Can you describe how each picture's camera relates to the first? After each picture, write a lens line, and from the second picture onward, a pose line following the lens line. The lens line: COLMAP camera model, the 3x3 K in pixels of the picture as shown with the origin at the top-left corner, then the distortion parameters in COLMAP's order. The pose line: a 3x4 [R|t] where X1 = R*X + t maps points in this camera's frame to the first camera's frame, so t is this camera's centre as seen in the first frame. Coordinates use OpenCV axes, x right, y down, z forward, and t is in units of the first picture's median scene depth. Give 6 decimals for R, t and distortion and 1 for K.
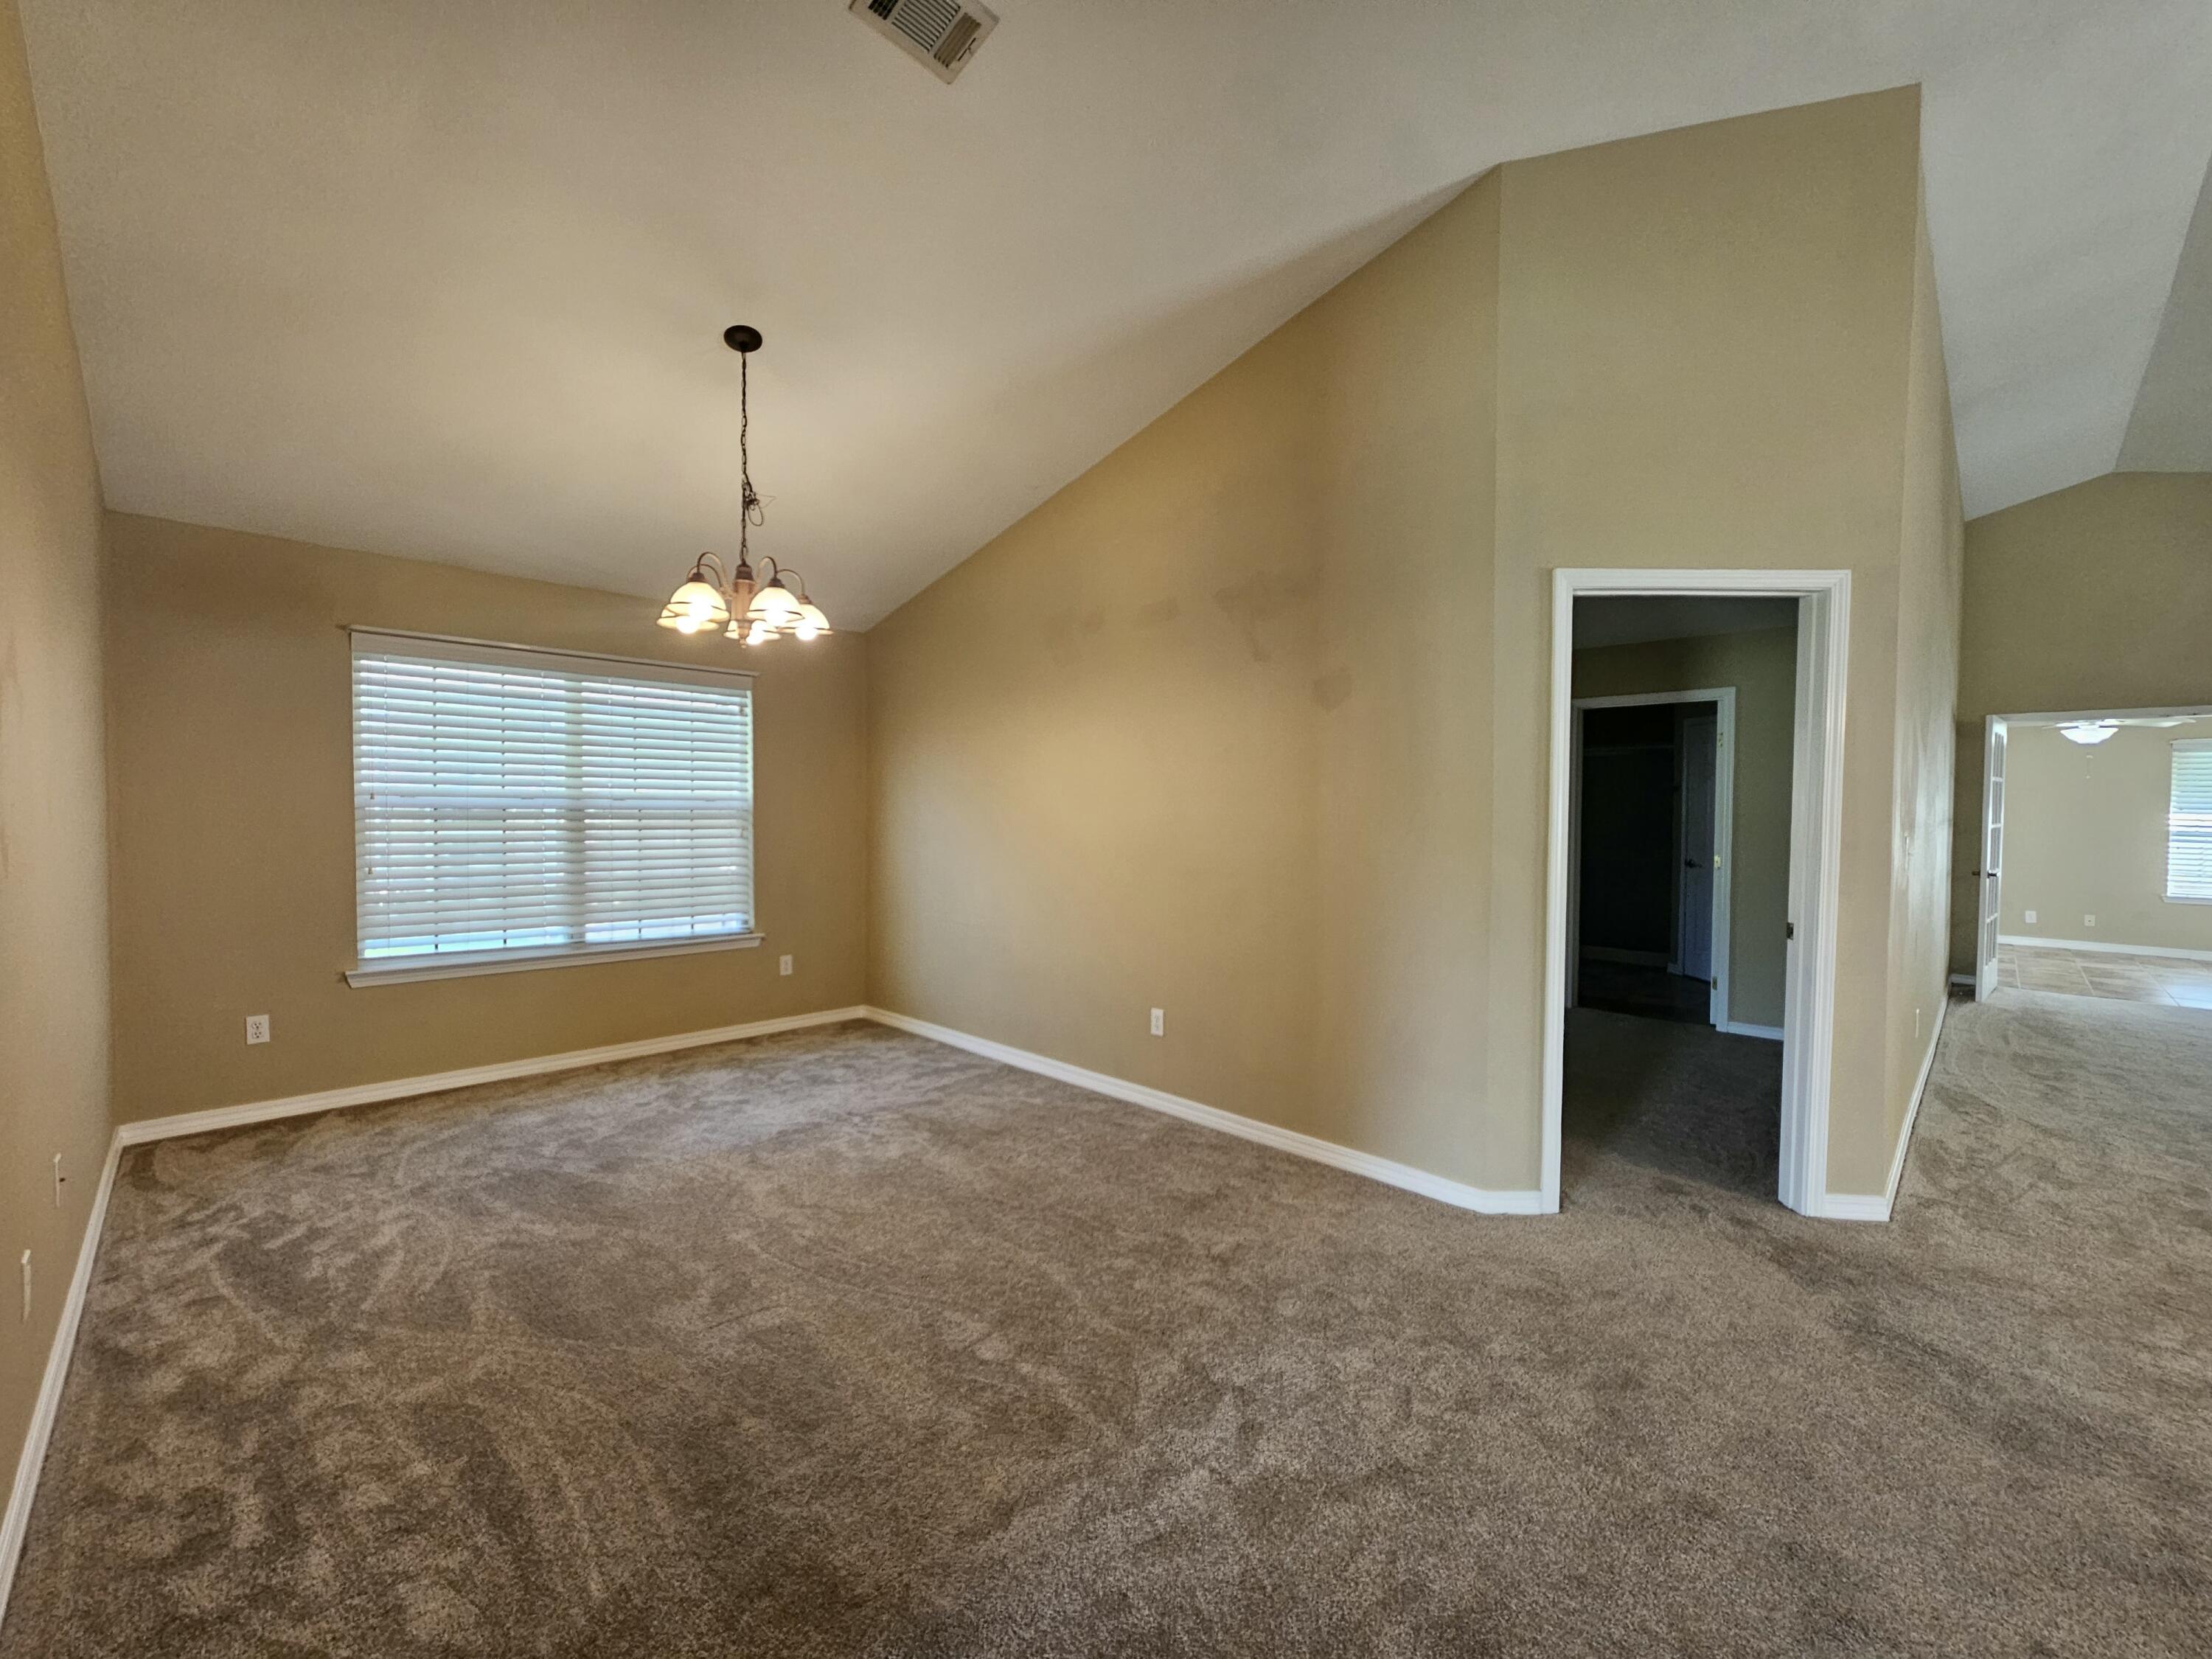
lens RADIAL K [[896.4, 0, 1106.0], [0, 896.4, 829.5], [0, 0, 1]] dist [-0.002091, -0.000421]
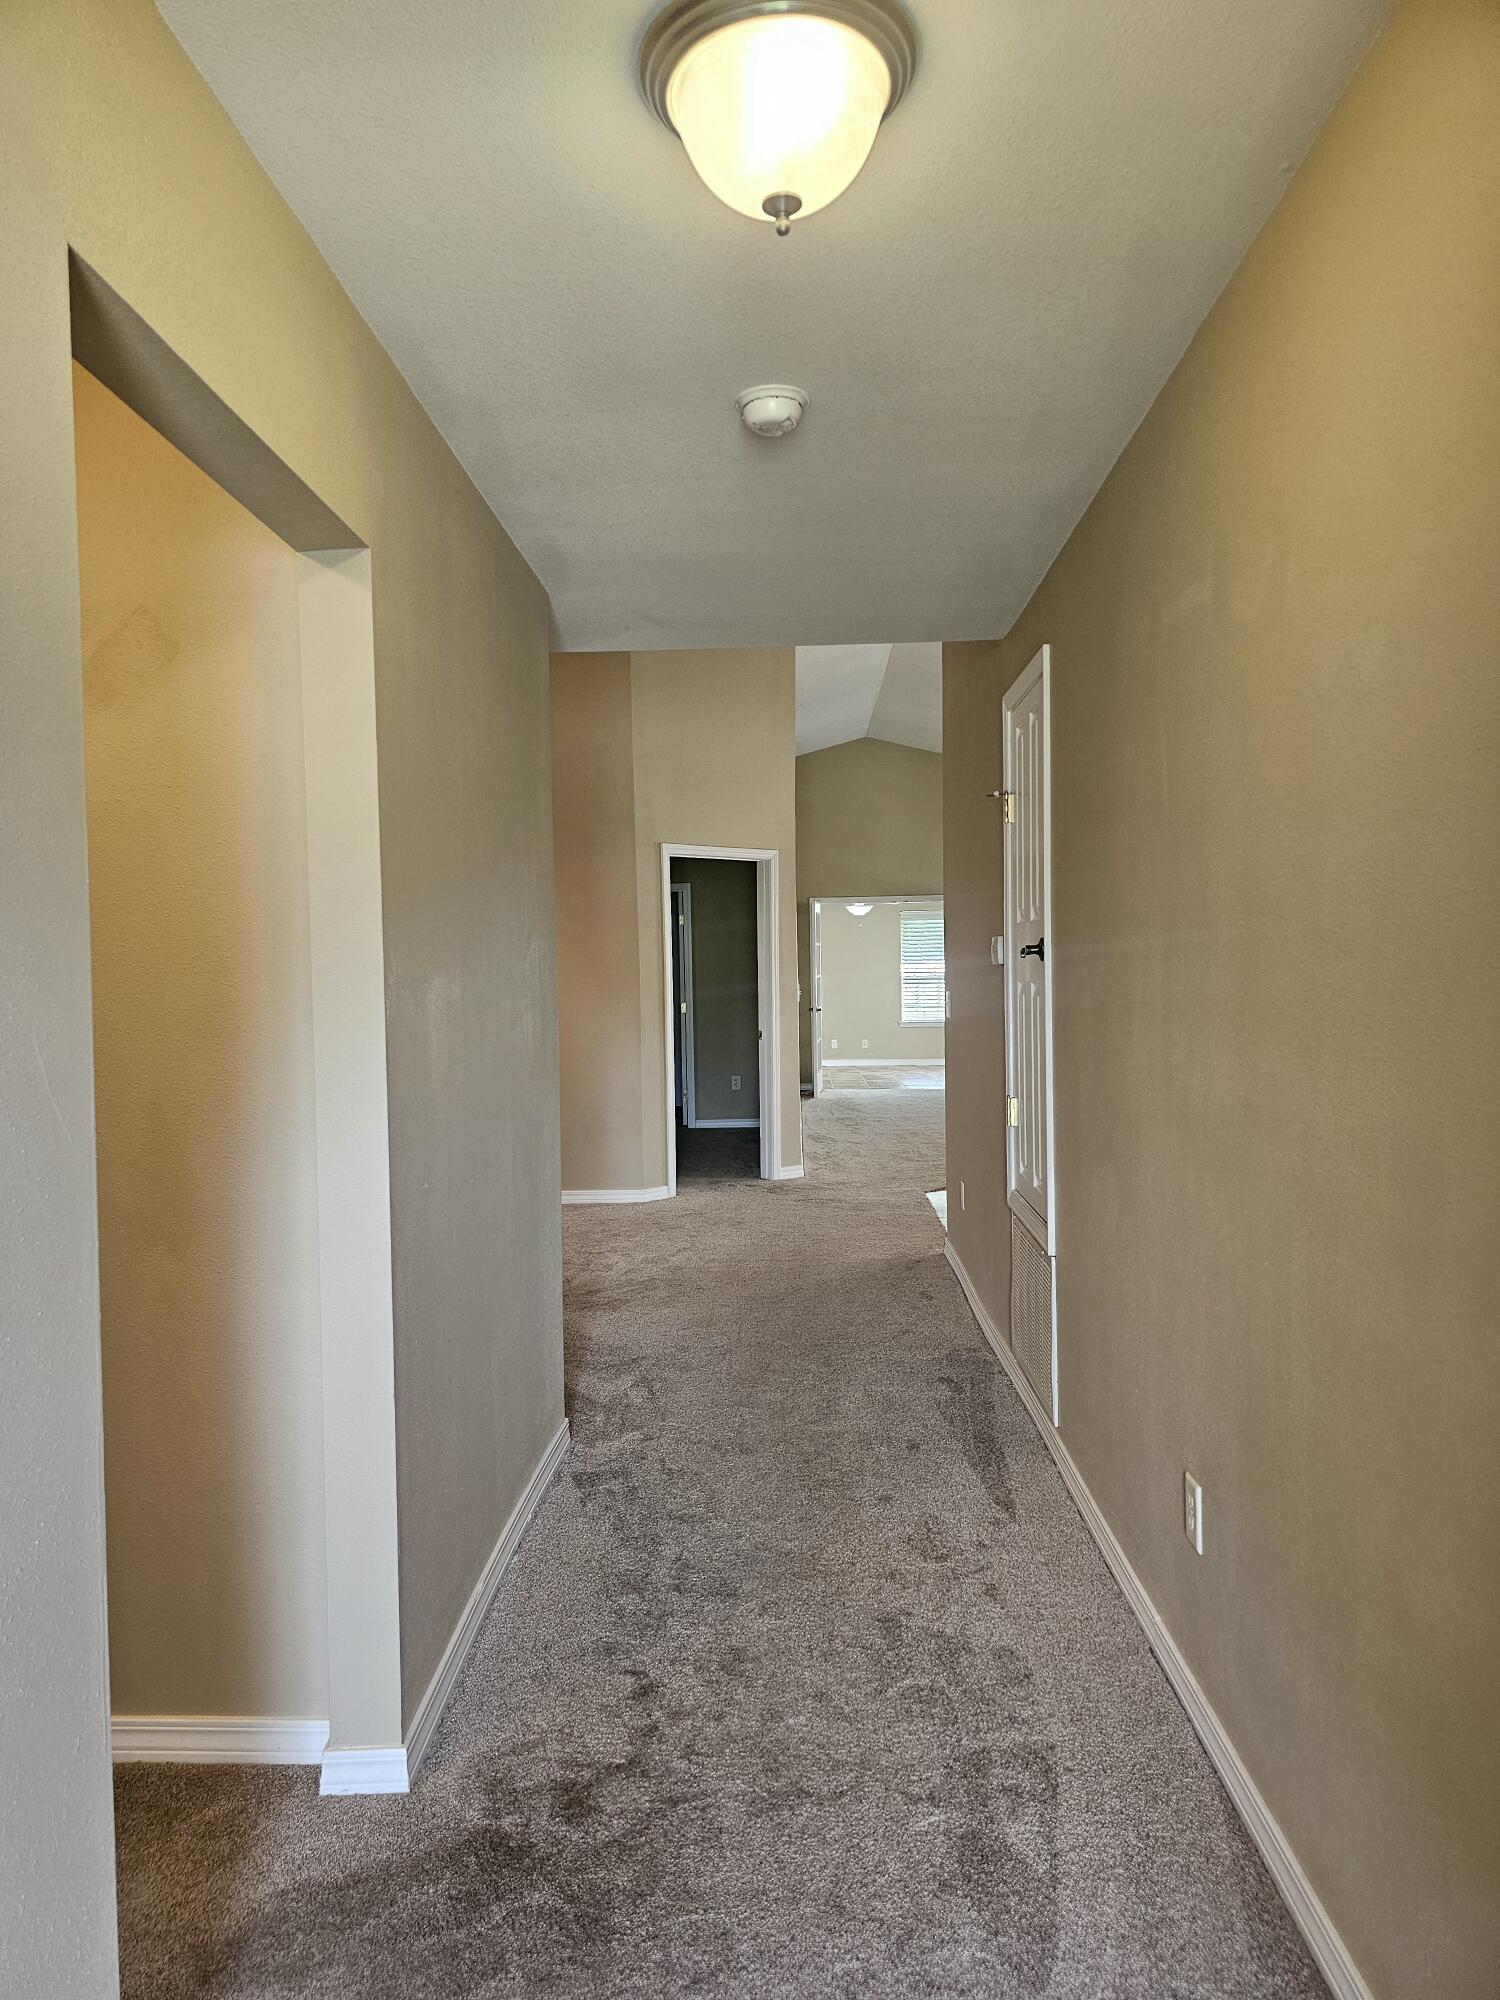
lens RADIAL K [[1335.4, 0, 750.0], [0, 1335.4, 1000.0], [0, 0, 1]] dist [0.000444, -0.000003]
pose [[0.730553, -0.038489, 0.681770, -0.639647], [0.039094, 0.999130, 0.014514, -0.001614], [-0.681736, 0.016050, 0.731422, -0.574833]]
